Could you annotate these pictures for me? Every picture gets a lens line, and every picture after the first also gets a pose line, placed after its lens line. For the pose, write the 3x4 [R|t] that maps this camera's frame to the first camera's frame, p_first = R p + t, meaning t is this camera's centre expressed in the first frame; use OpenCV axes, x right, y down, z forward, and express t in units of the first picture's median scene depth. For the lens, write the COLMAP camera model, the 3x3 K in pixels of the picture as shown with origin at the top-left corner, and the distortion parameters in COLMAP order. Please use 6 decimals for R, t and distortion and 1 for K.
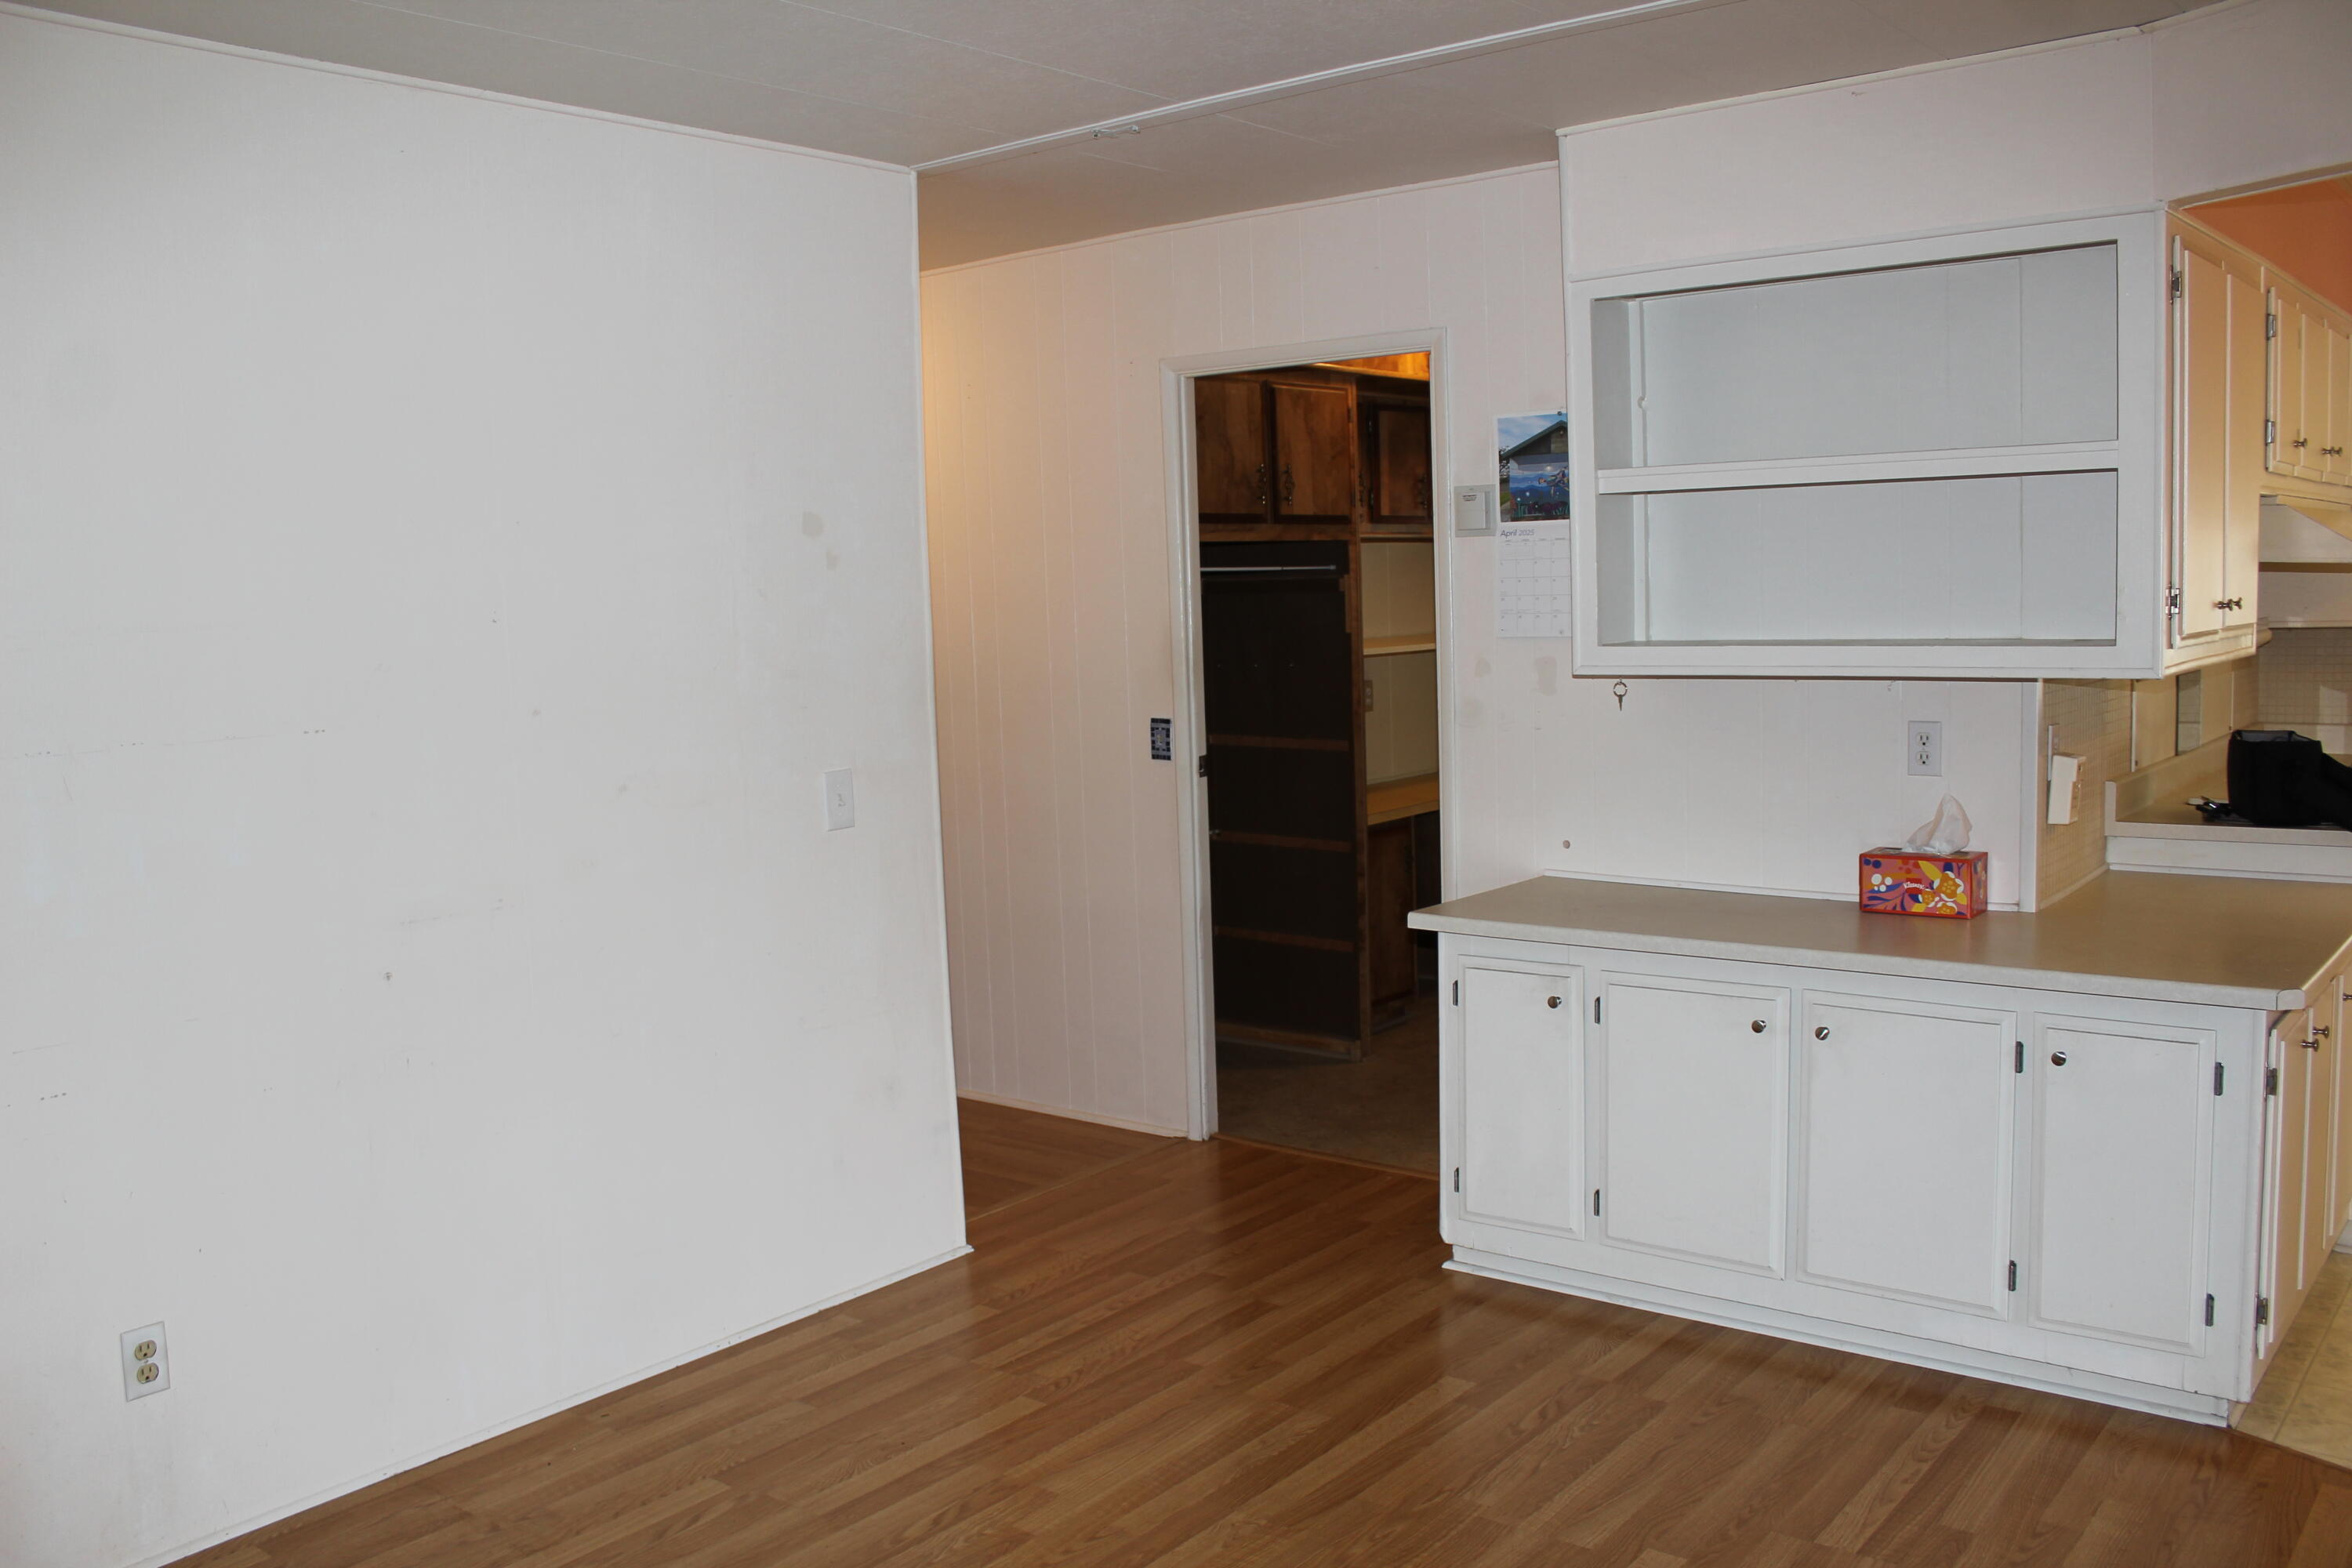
lens RADIAL K [[1956.2, 0, 1162.9], [0, 1956.2, 793.7], [0, 0, 1]] dist [-0.165472, 0.148034]
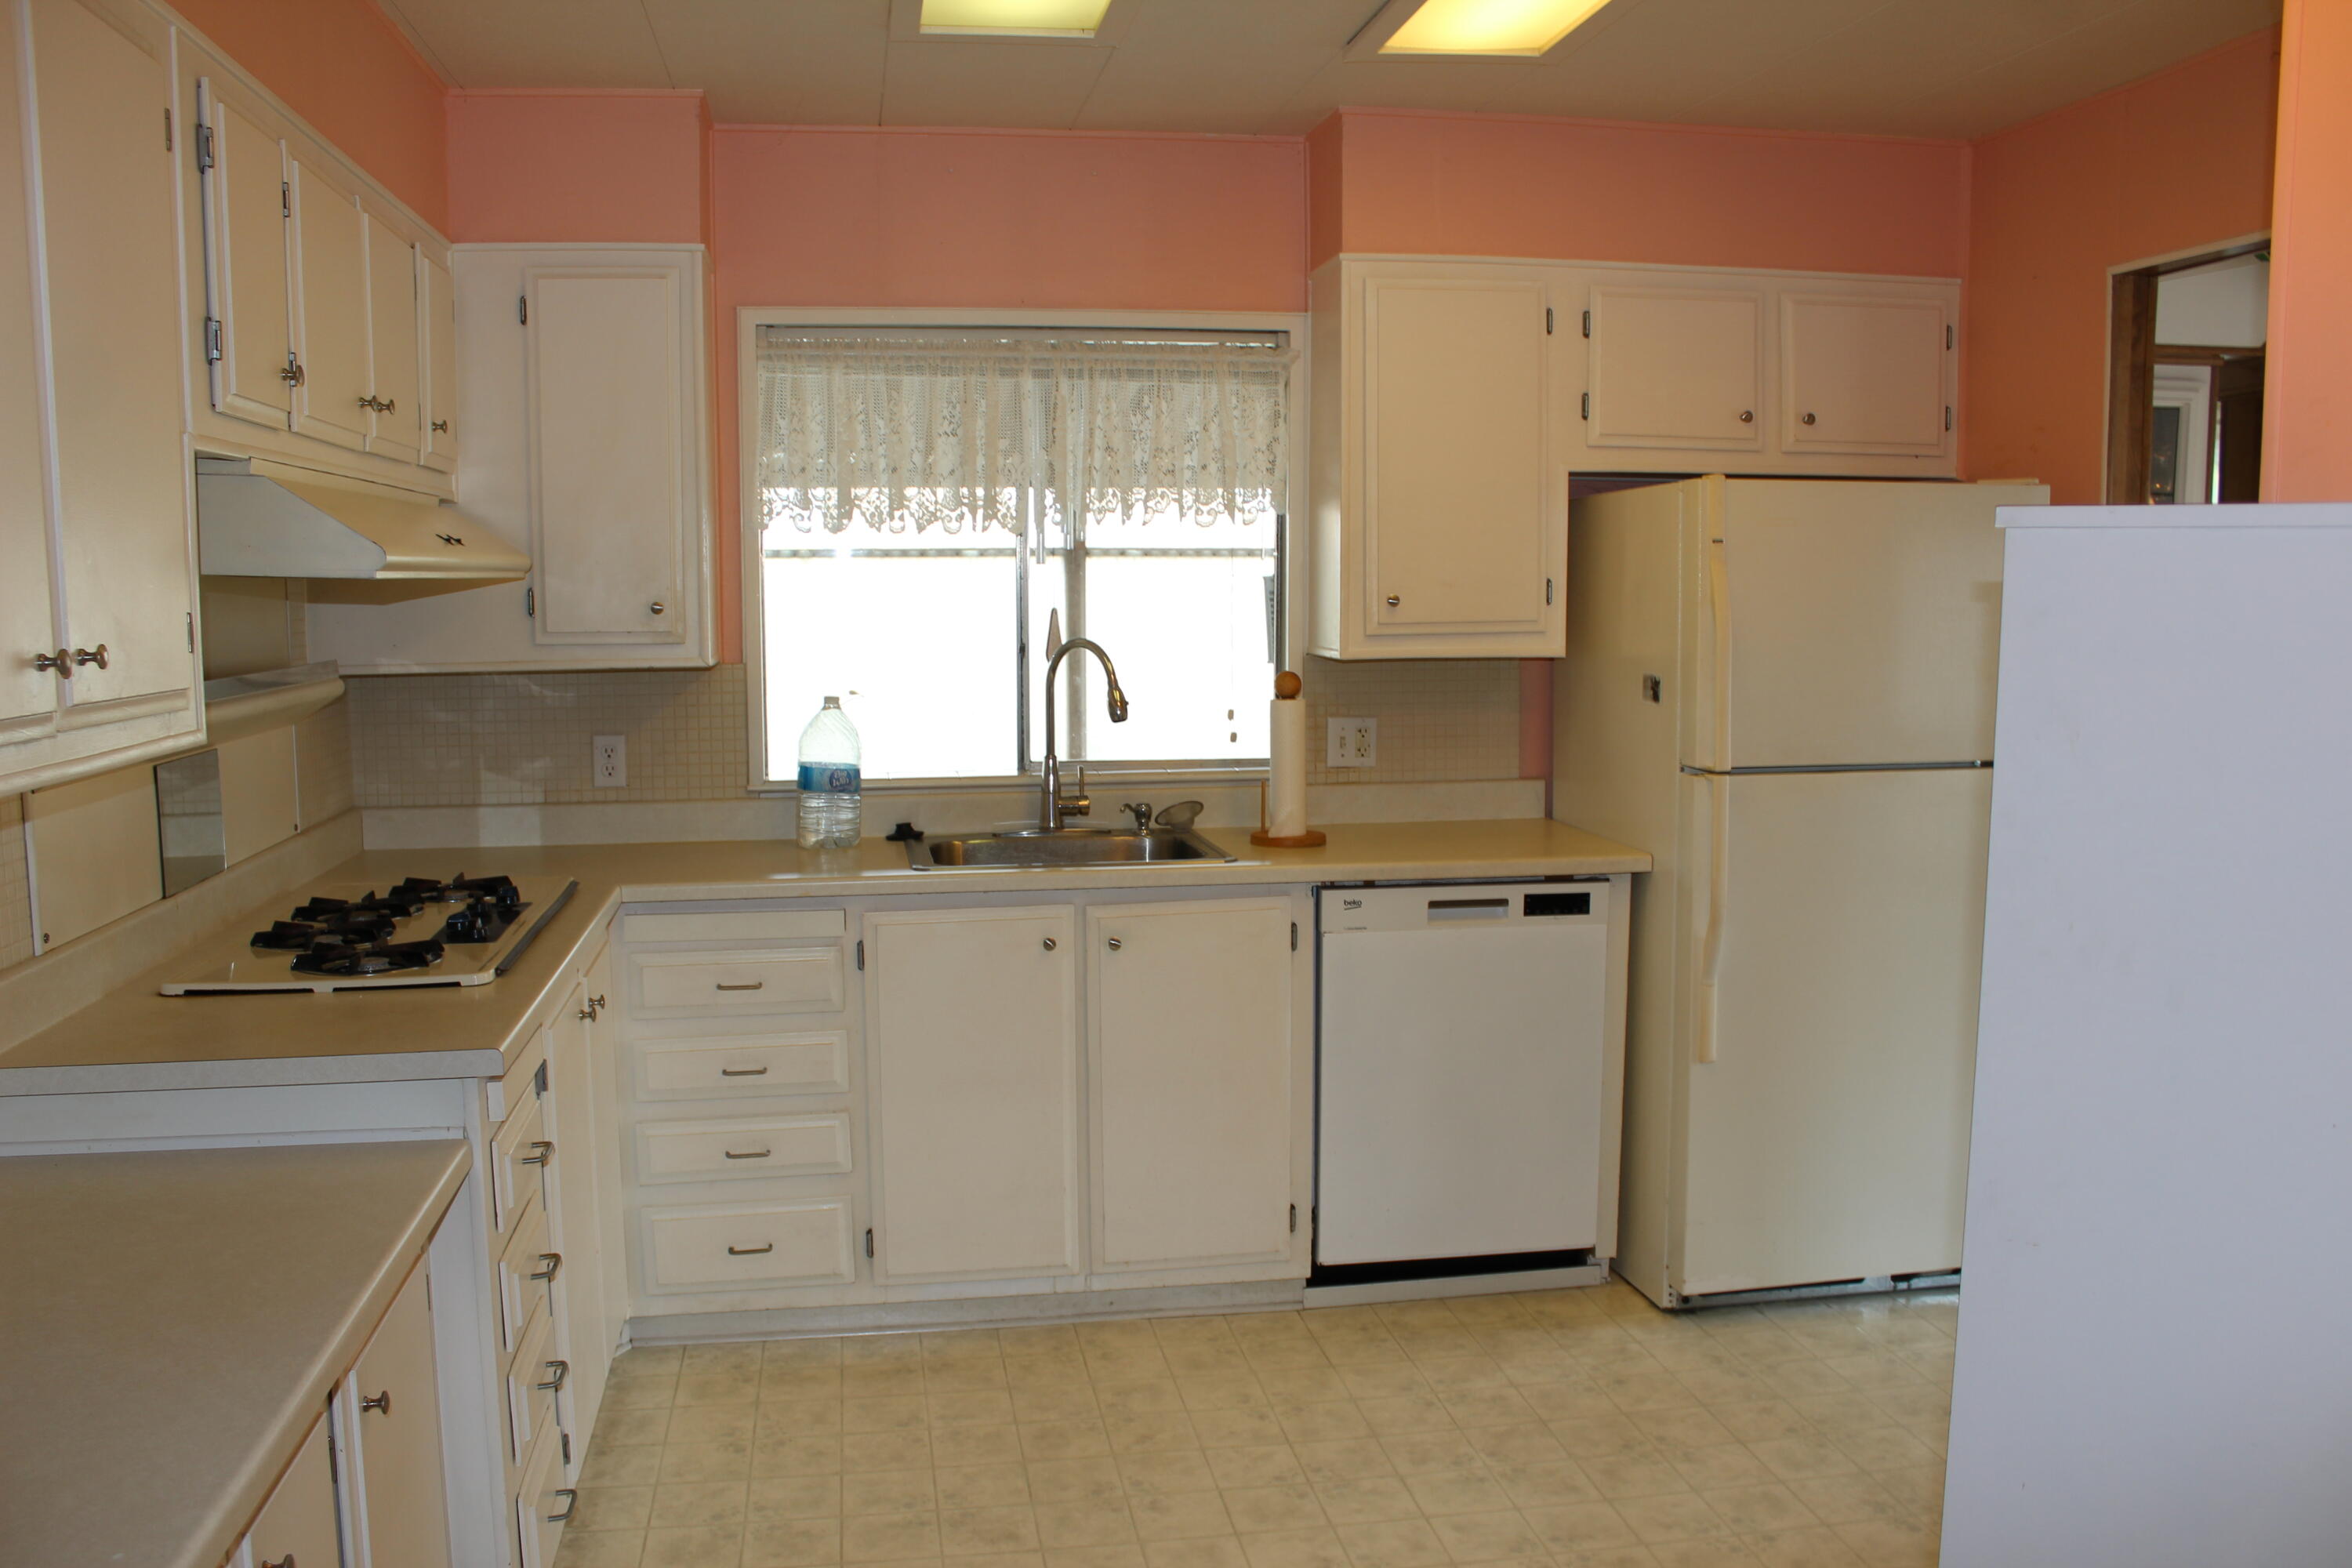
lens RADIAL K [[1956.2, 0, 1153.6], [0, 1956.2, 791.2], [0, 0, 1]] dist [-0.165472, 0.148034]
pose [[0.665584, -0.053206, 0.744424, 0.371896], [0.061275, 0.997984, 0.016543, -0.055242], [-0.743803, 0.034604, 0.667503, 0.449262]]
